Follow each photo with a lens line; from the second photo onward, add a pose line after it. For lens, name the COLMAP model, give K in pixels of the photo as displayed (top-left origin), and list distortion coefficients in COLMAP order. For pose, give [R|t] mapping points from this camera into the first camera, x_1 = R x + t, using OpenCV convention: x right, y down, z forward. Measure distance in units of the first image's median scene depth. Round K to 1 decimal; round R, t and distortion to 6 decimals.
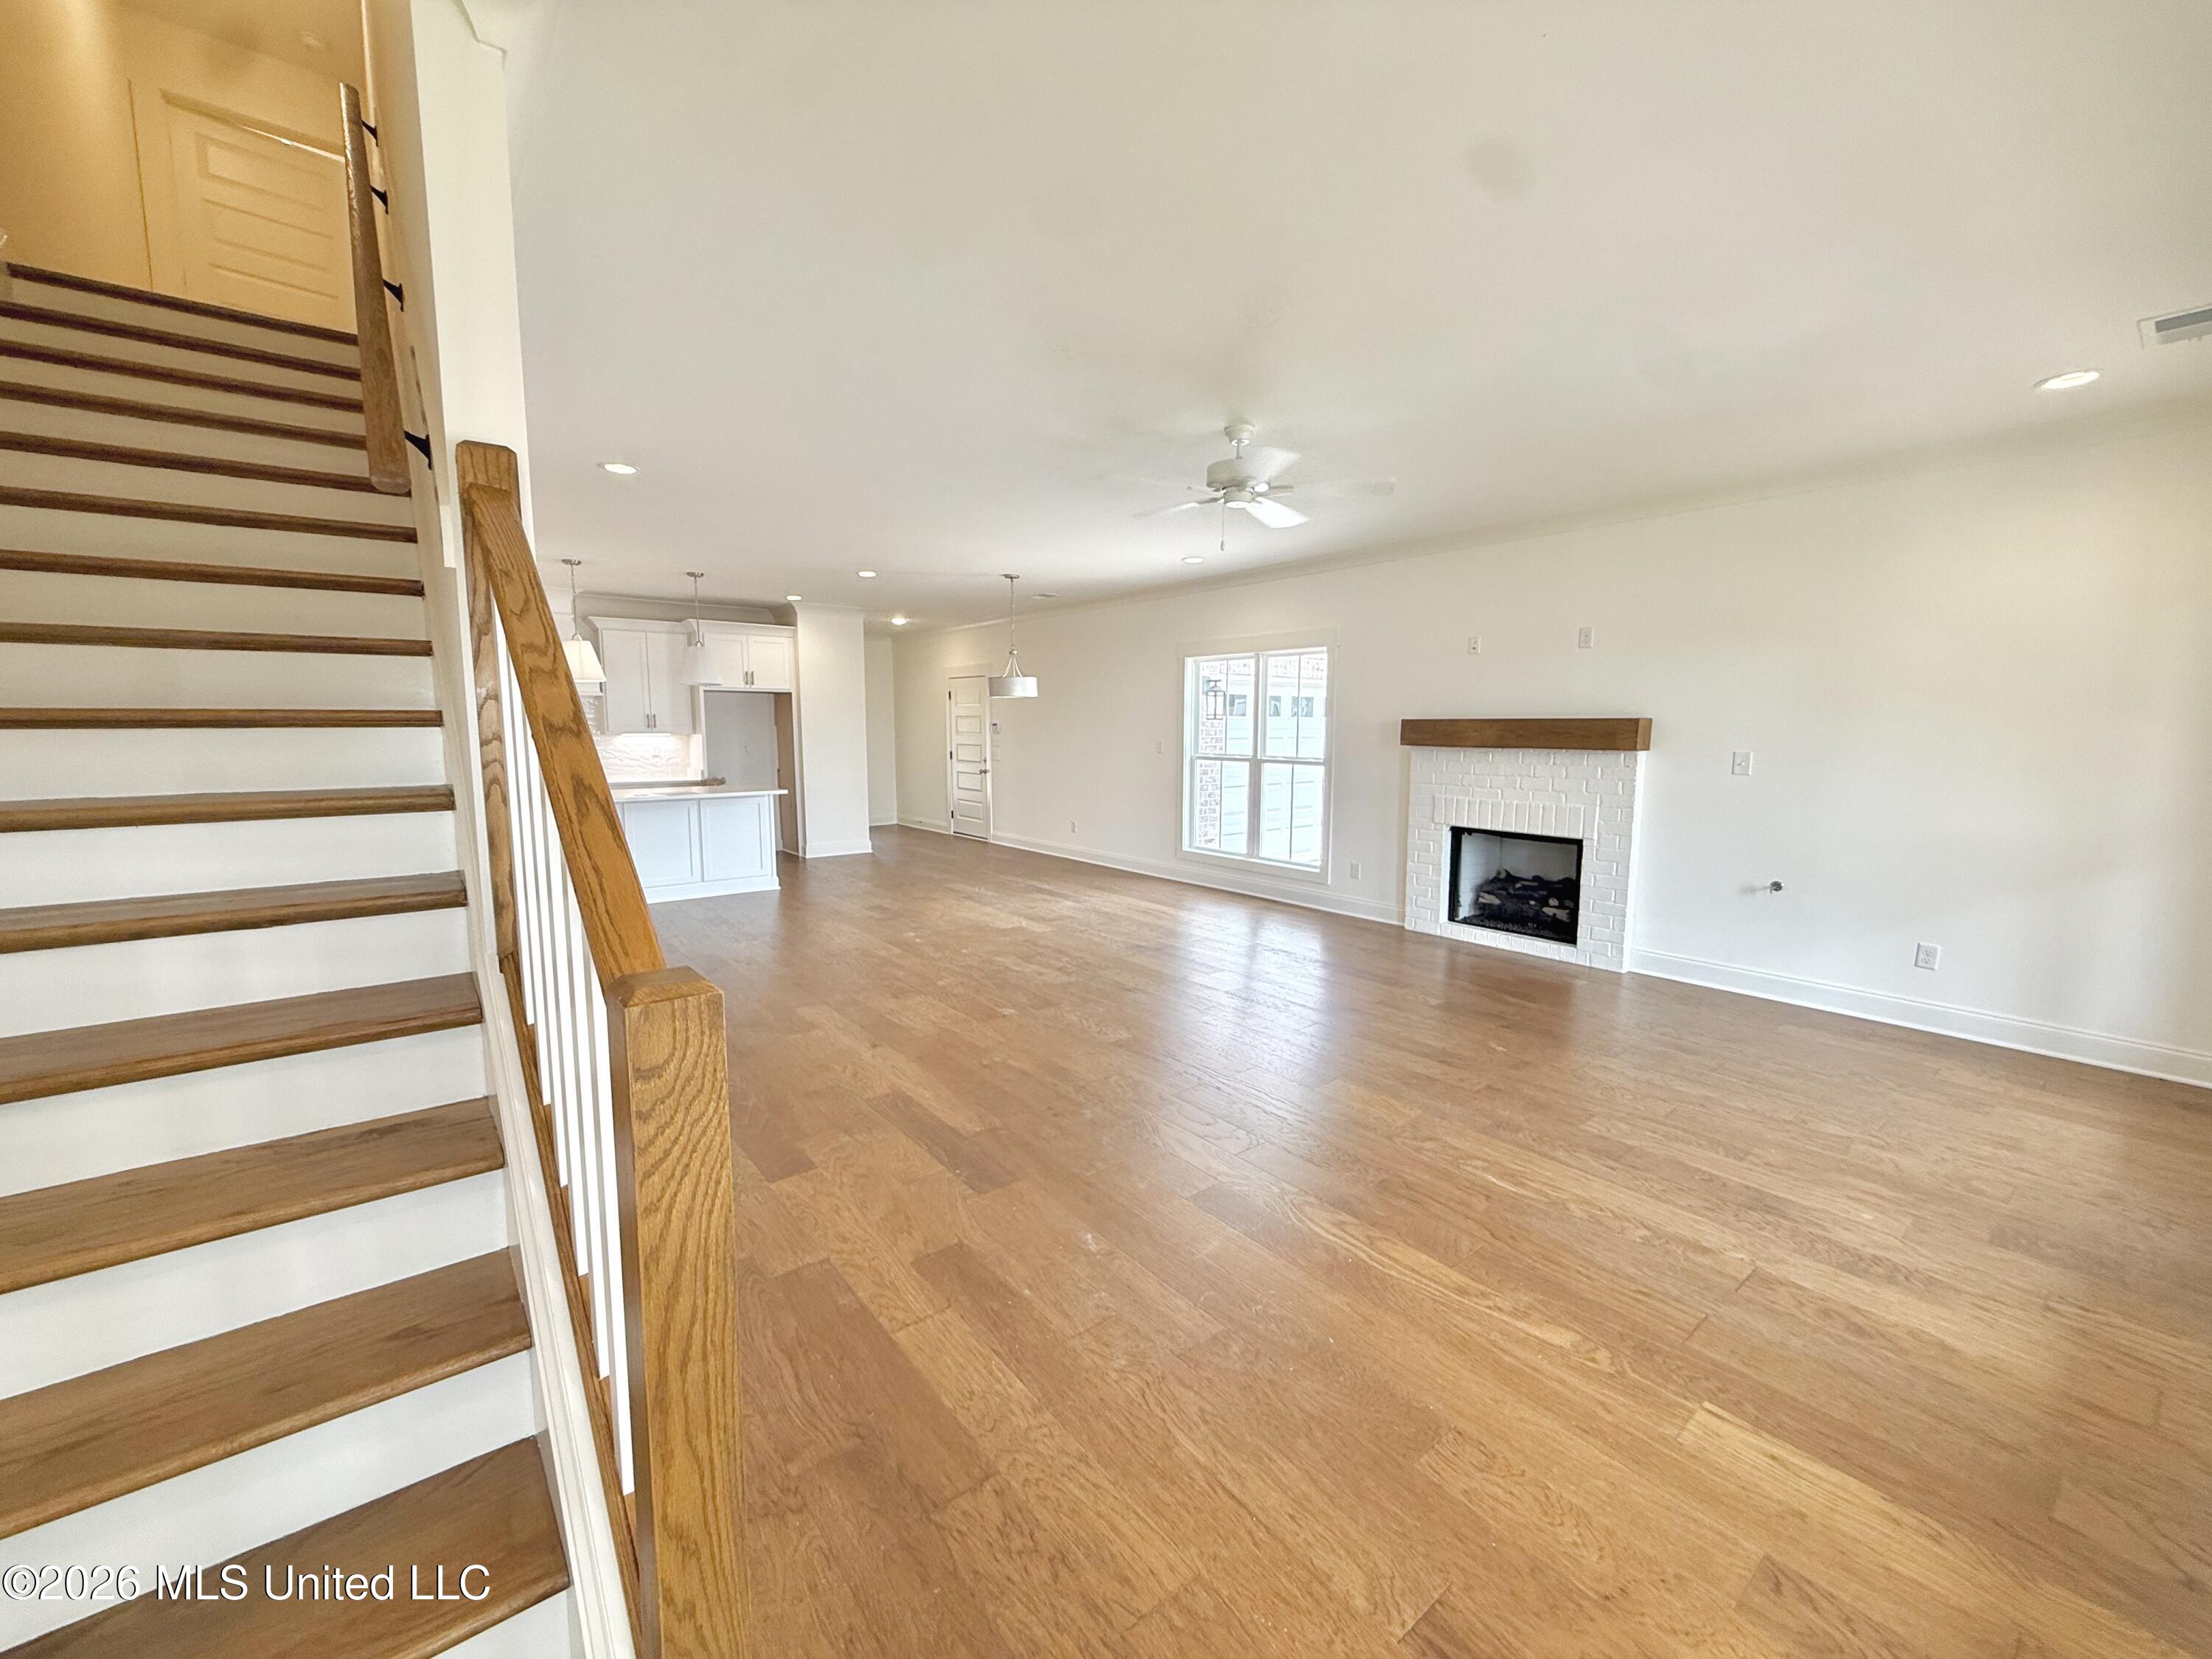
lens RADIAL K [[885.7, 0, 1096.8], [0, 885.7, 828.6], [0, 0, 1]] dist [-0.000884, 0.000277]
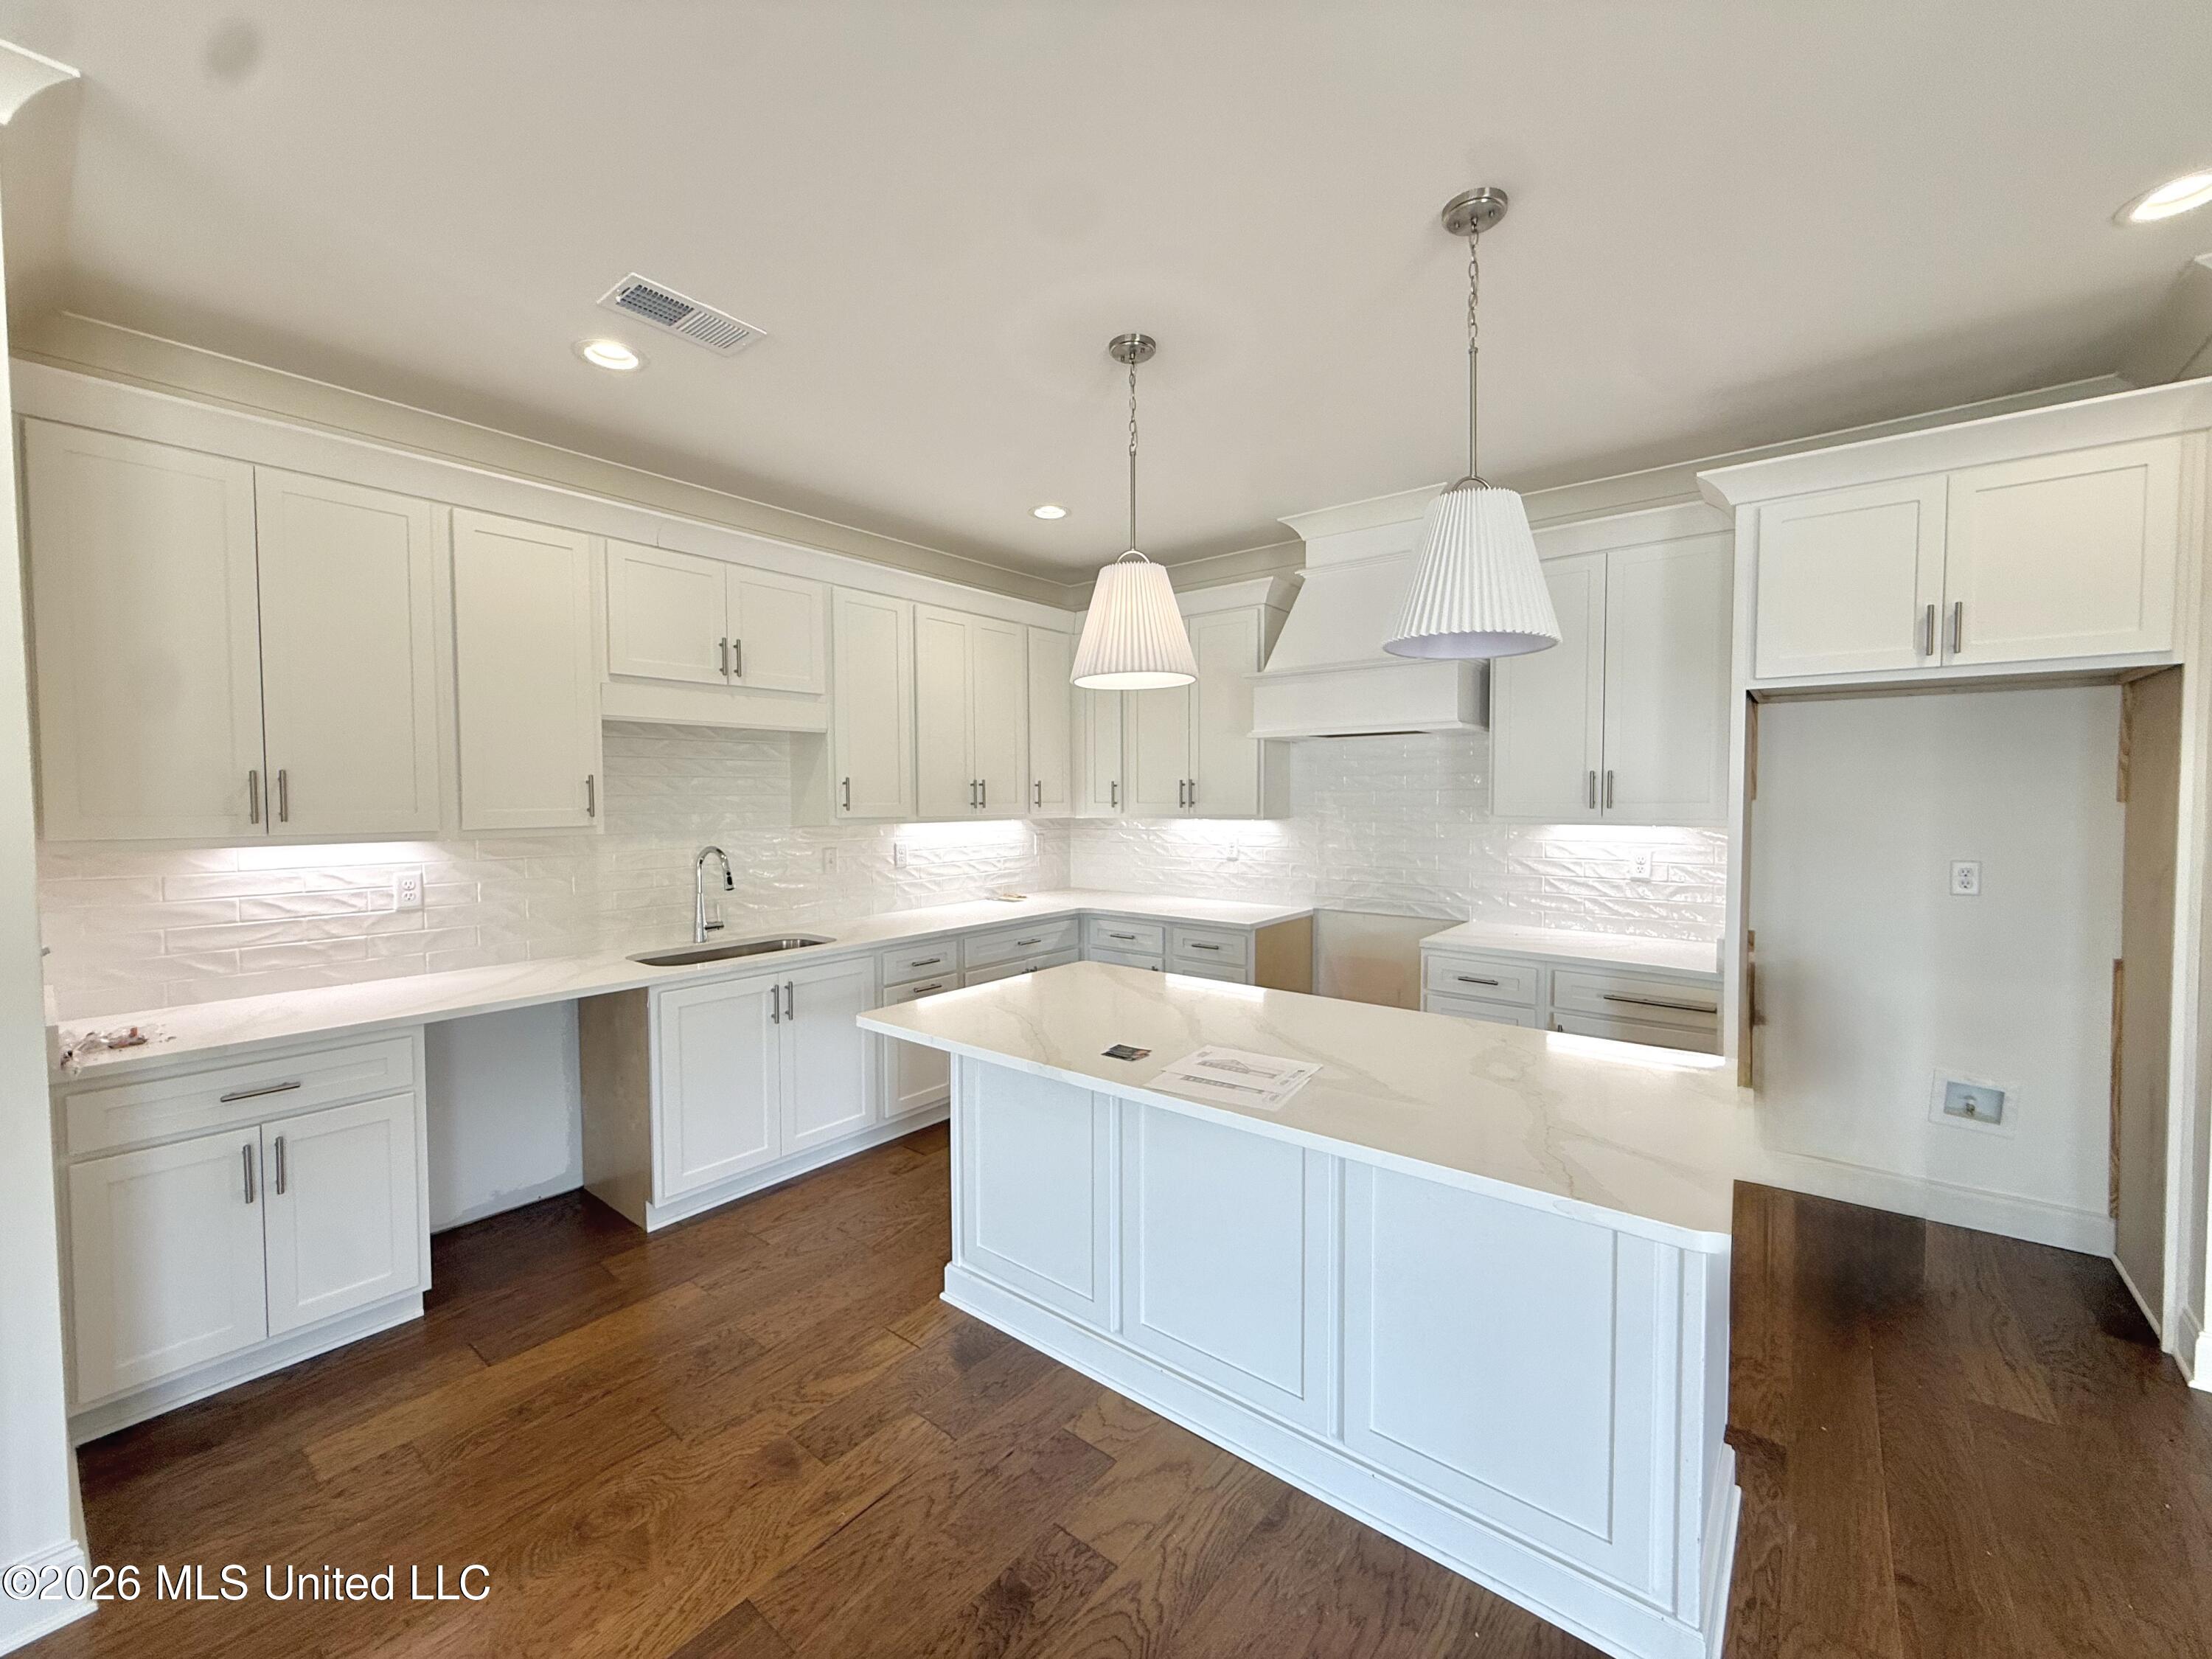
lens RADIAL K [[885.7, 0, 1096.8], [0, 885.7, 828.6], [0, 0, 1]] dist [-0.000884, 0.000277]
pose [[0.231321, 0.035978, -0.972212, -0.186856], [-0.109772, 0.993900, 0.010662, -0.083464], [0.966665, 0.104255, 0.233860, 0.690974]]
